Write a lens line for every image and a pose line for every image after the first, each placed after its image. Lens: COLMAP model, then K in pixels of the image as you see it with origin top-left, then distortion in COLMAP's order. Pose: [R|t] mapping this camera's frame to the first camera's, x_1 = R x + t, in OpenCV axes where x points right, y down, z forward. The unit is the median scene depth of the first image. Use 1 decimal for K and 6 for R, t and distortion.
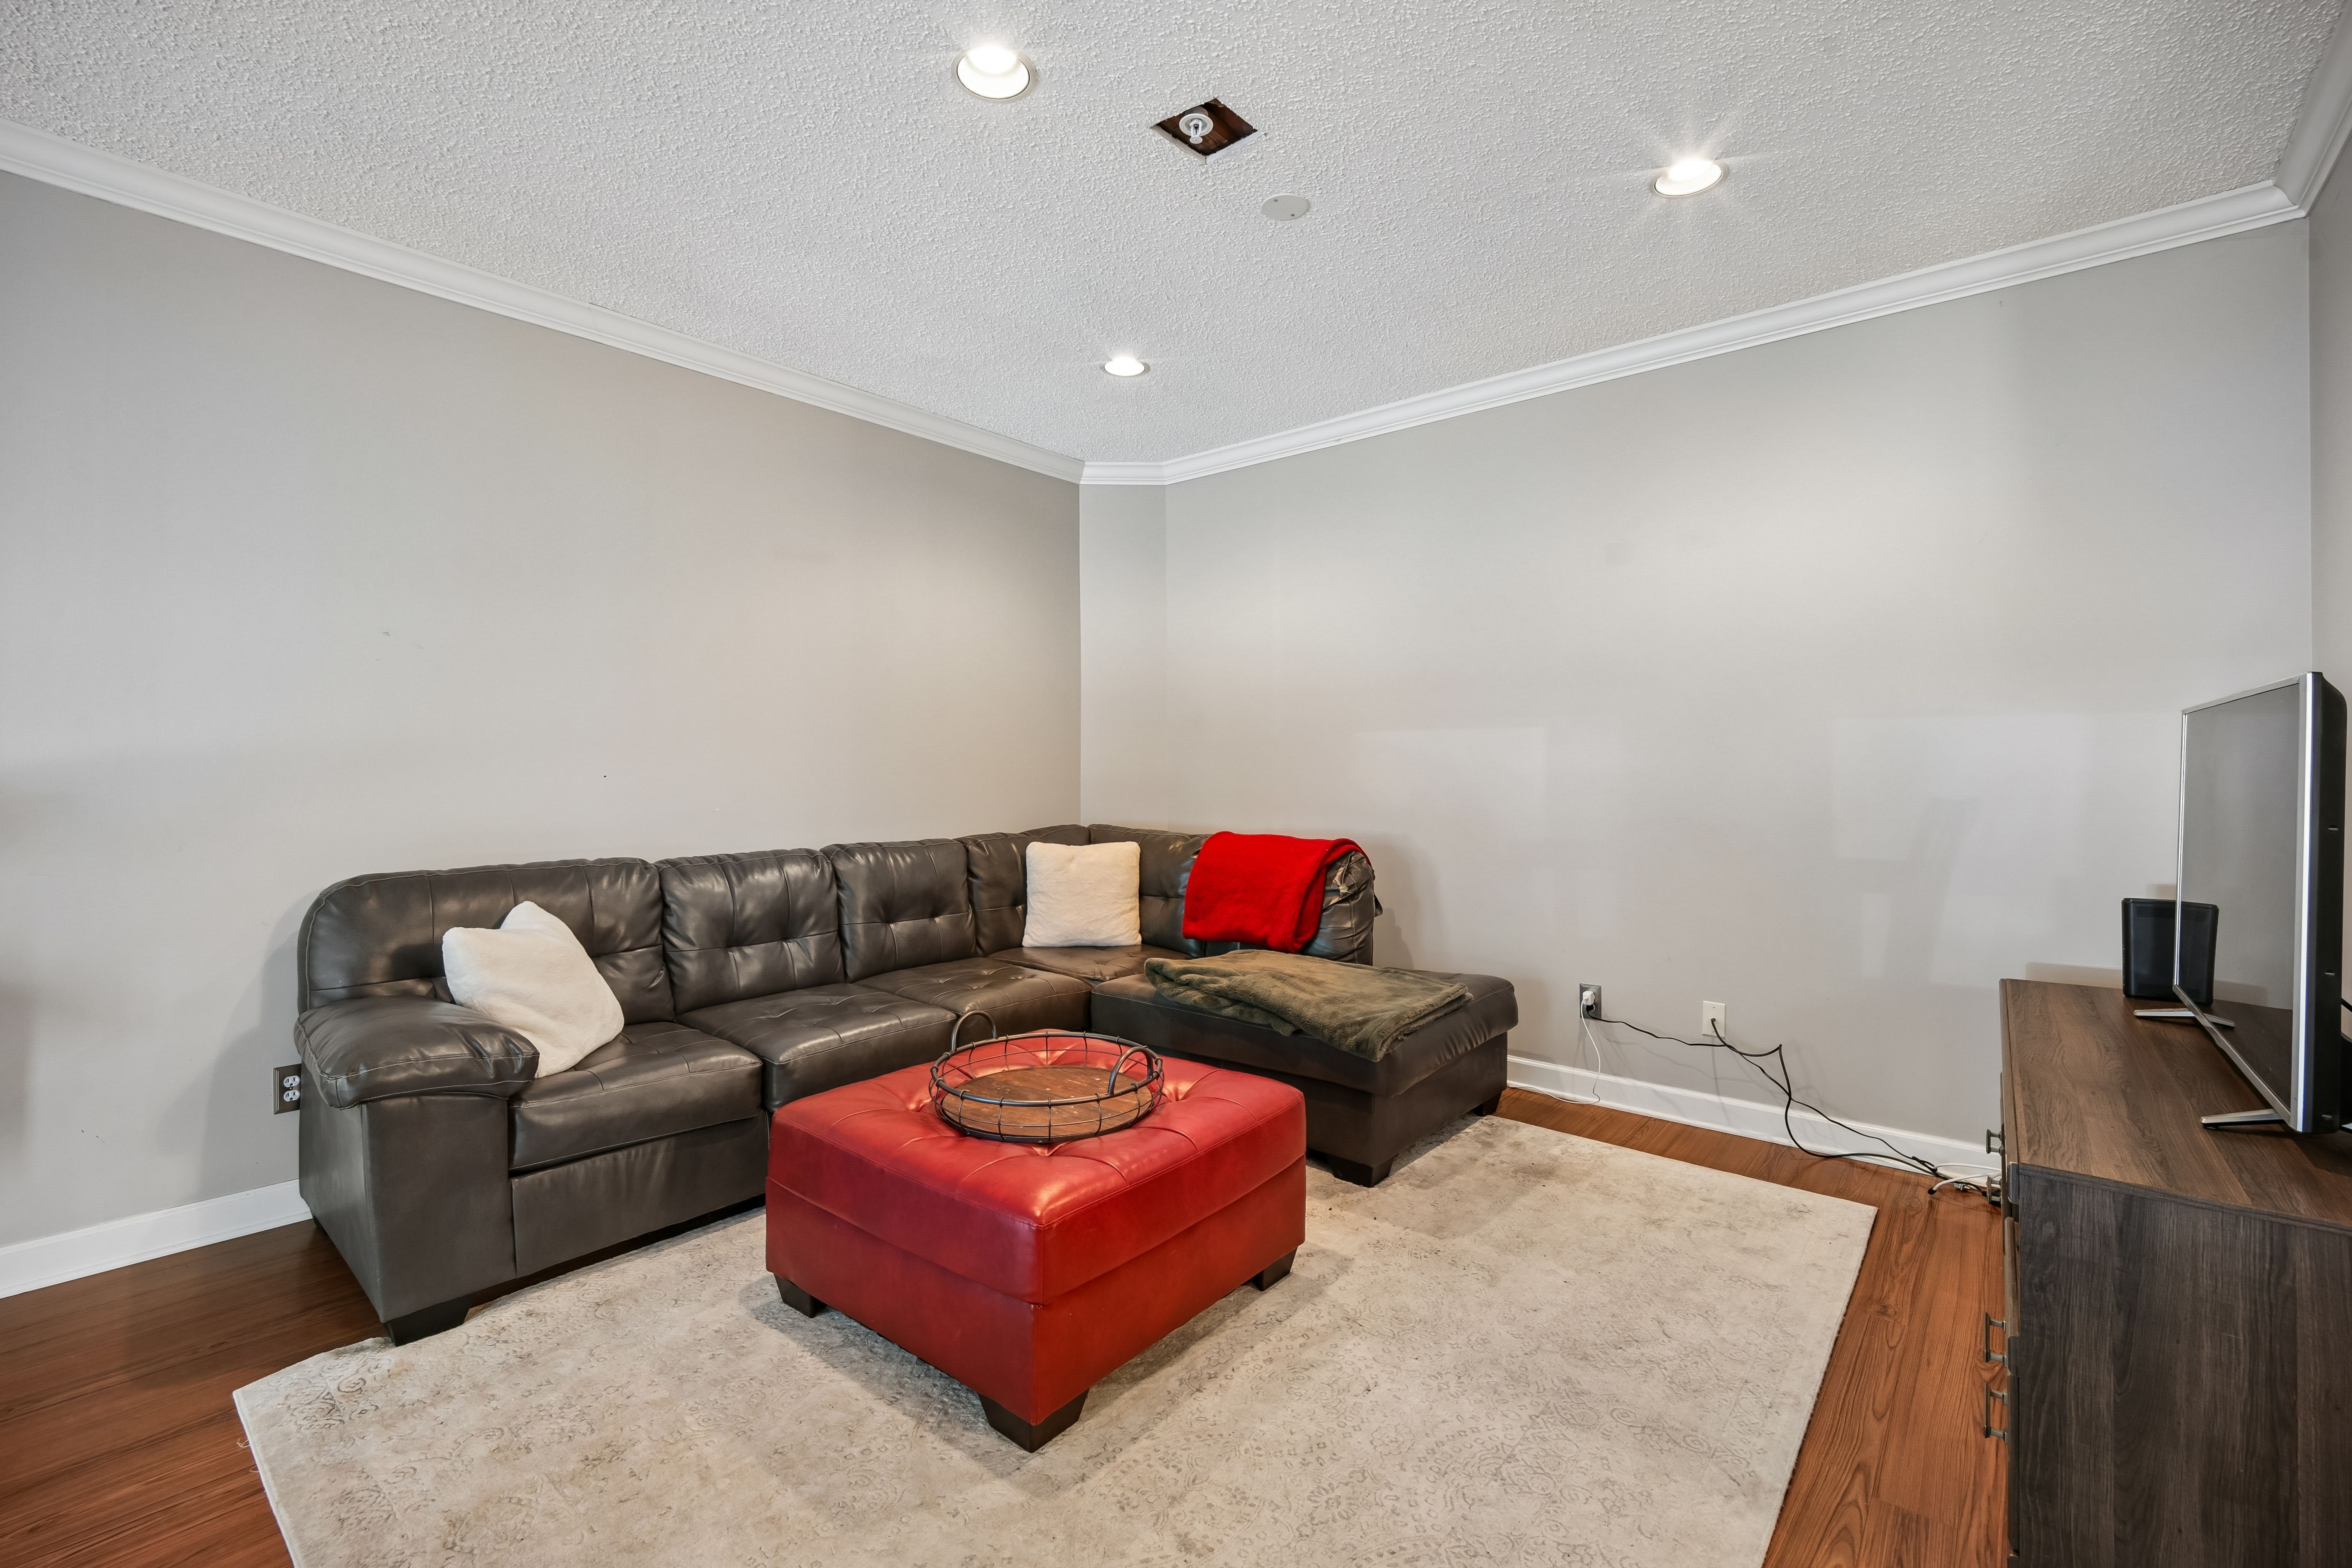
lens RADIAL K [[993.3, 0, 1176.3], [0, 993.3, 779.2], [0, 0, 1]] dist [0.002418, -0.009129]
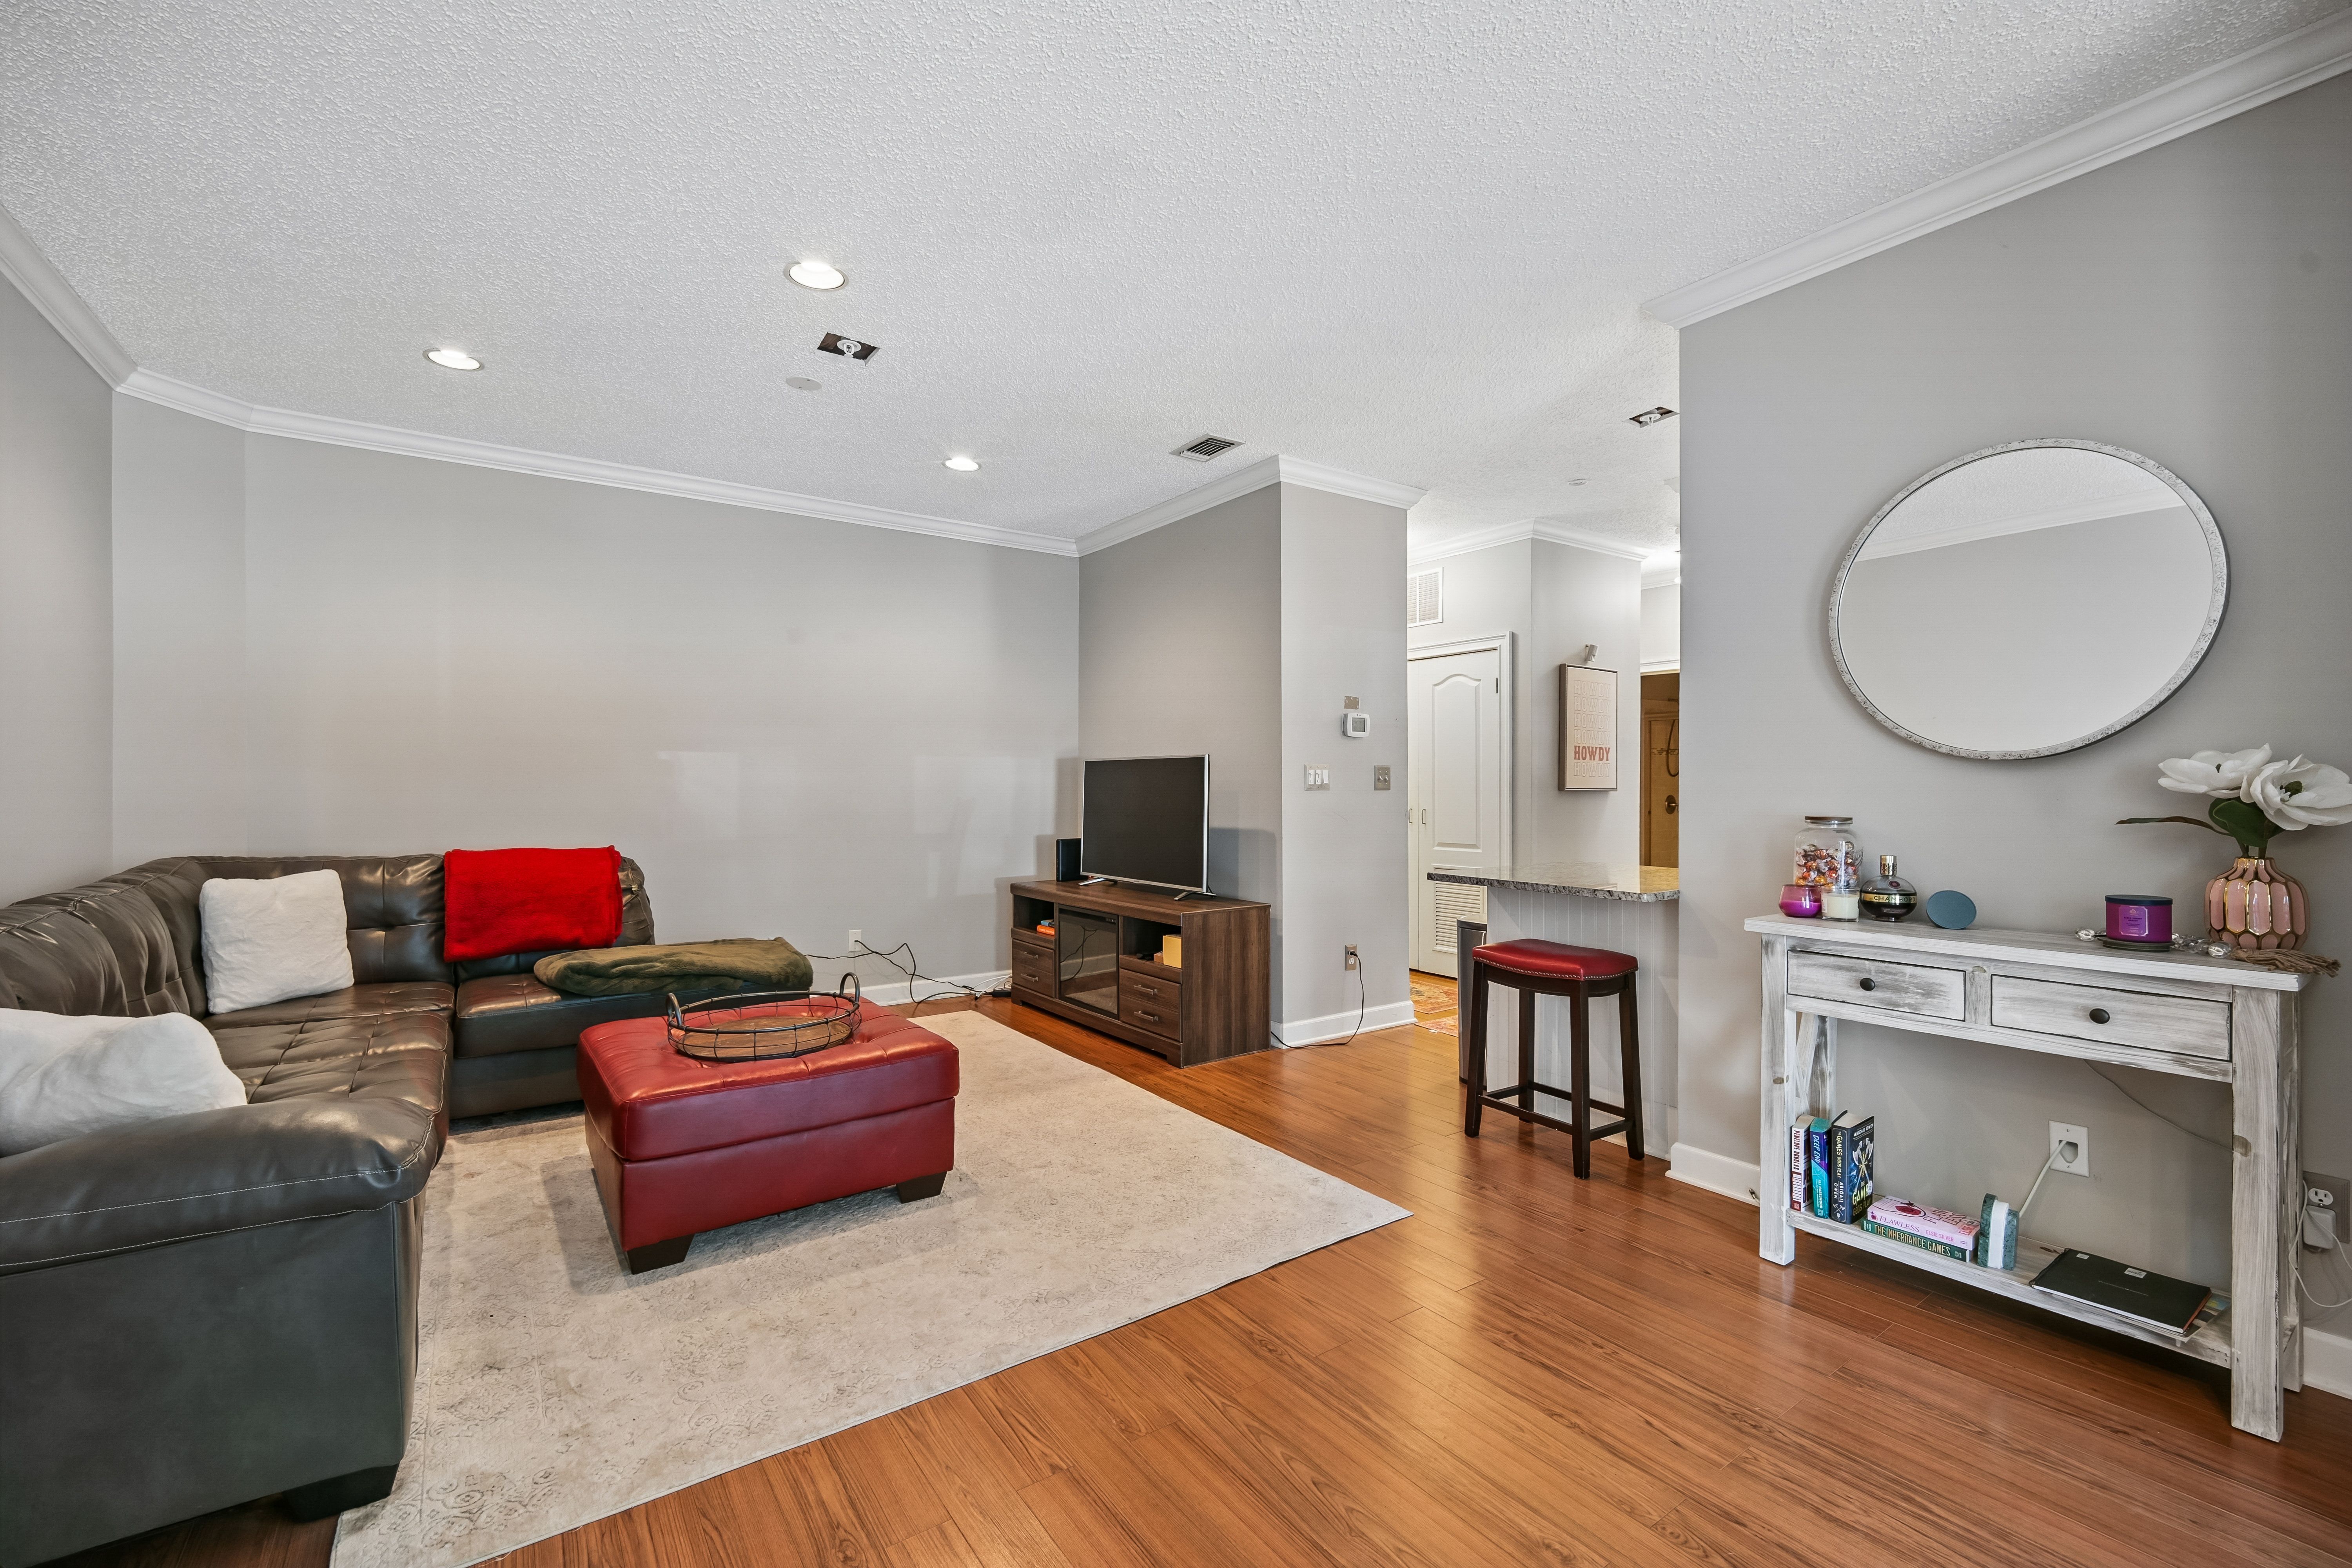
lens RADIAL K [[993.3, 0, 1176.3], [0, 993.3, 779.2], [0, 0, 1]] dist [0.002418, -0.009129]
pose [[0.246398, 0.006169, 0.969149, -0.876666], [0.019642, 0.999743, -0.011358, 0.012804], [-0.968970, 0.021835, 0.246213, 0.112061]]
